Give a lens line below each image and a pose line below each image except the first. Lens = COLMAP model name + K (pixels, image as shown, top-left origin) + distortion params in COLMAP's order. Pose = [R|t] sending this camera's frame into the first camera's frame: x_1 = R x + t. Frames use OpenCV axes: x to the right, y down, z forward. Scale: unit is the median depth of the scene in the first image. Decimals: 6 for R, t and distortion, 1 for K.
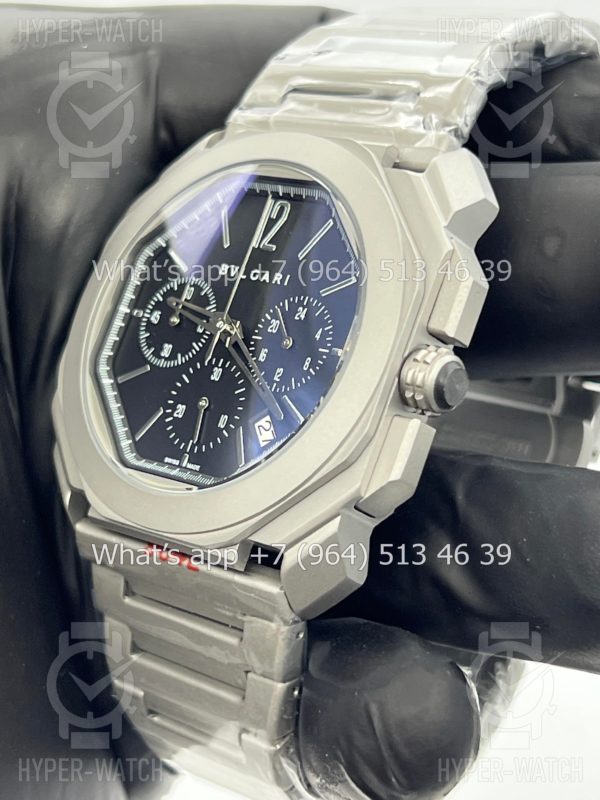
lens RADIAL K [[1907.5, 0, 299.9], [0, 1907.5, 401.6], [0, 0, 1]] dist [0.148743, 0.000000]
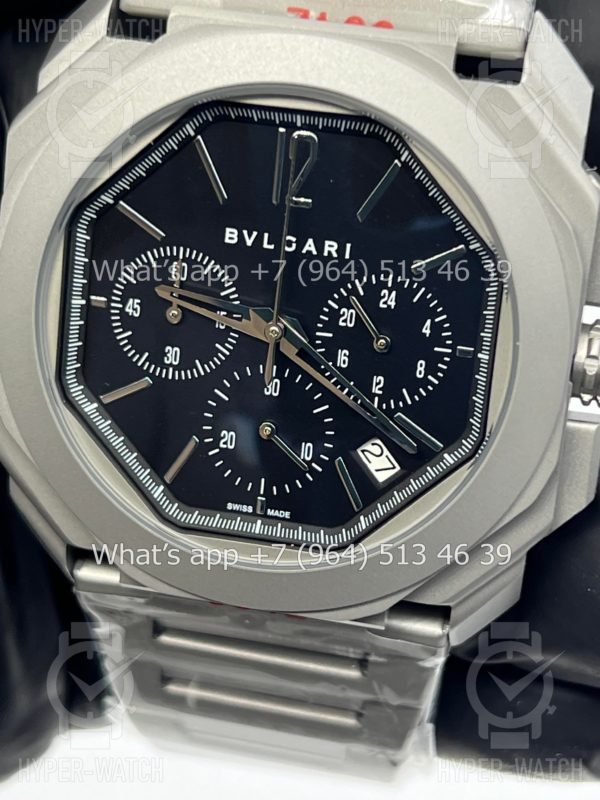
lens RADIAL K [[1907.5, 0, 299.9], [0, 1907.5, 400.8], [0, 0, 1]] dist [0.148743, 0.000000]
pose [[0.864503, -0.345796, 0.364774, -0.307200], [0.127223, 0.852643, 0.506768, -0.384965], [-0.486260, -0.391695, 0.781105, 0.409786]]
